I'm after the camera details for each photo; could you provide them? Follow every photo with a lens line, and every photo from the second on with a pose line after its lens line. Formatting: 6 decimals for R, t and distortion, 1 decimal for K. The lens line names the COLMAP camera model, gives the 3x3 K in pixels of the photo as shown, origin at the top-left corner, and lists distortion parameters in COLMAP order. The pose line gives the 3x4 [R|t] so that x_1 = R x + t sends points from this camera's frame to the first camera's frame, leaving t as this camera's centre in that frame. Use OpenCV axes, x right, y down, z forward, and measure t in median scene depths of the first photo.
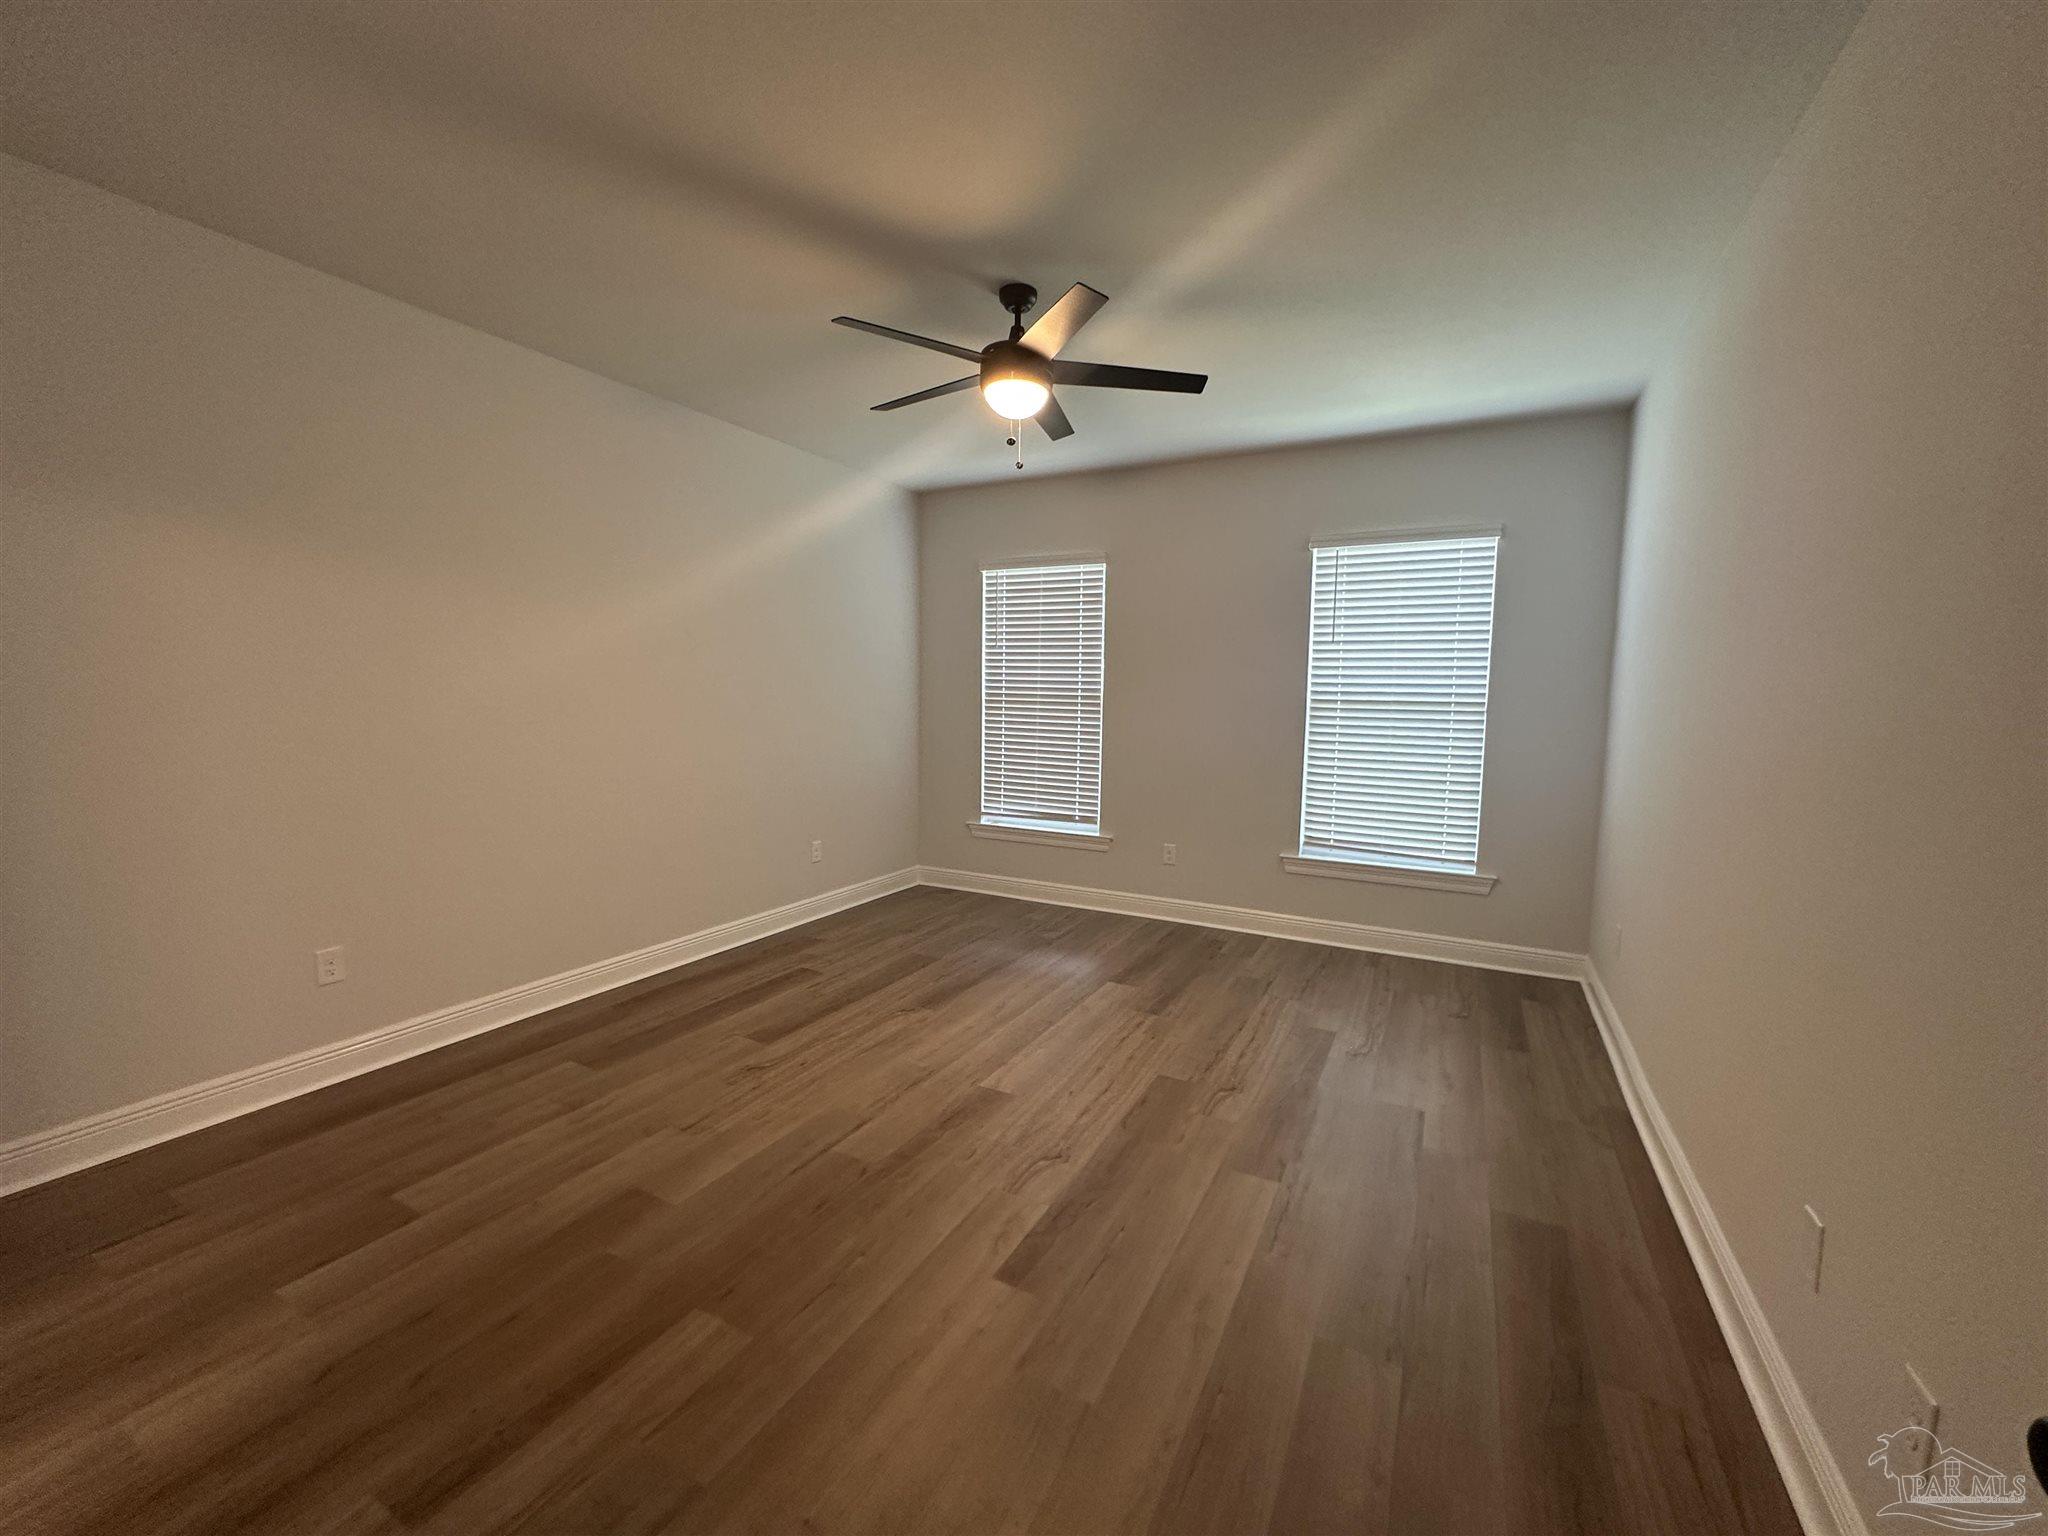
lens RADIAL K [[817.5, 0, 1020.7], [0, 817.5, 766.5], [0, 0, 1]] dist [-0.005276, 0.000594]
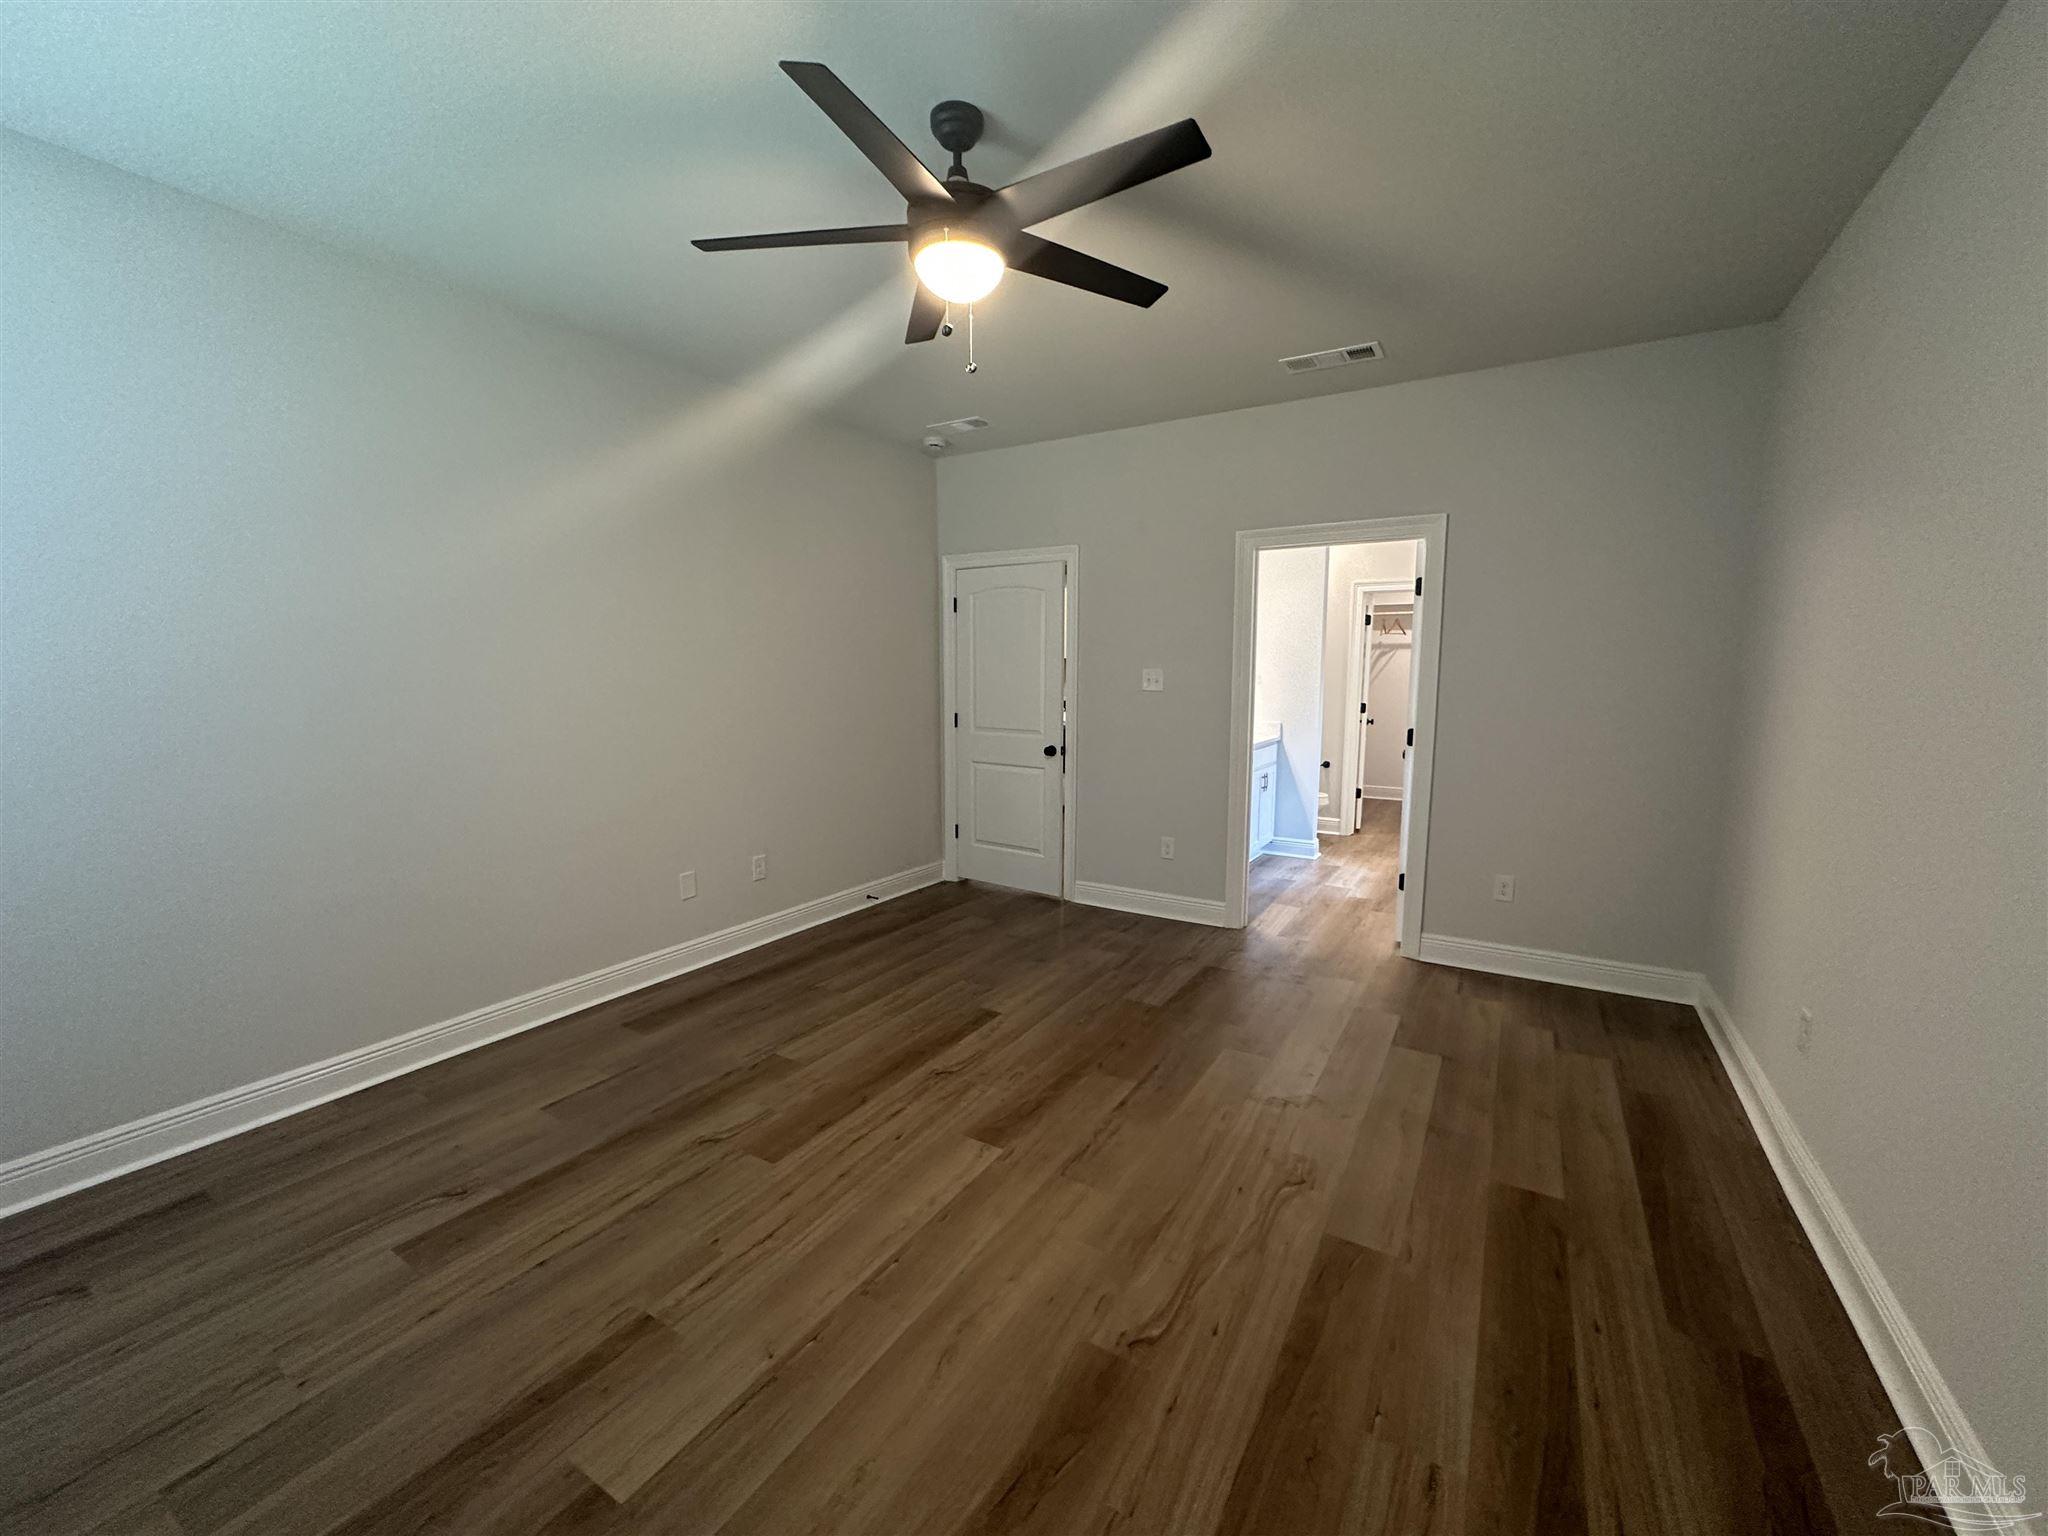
lens RADIAL K [[817.5, 0, 1020.7], [0, 817.5, 767.6], [0, 0, 1]] dist [-0.005276, 0.000594]
pose [[-0.998264, -0.024493, 0.053558, -0.096953], [-0.012483, 0.976752, 0.214007, -0.159035], [-0.057555, 0.212967, -0.975363, 1.616723]]
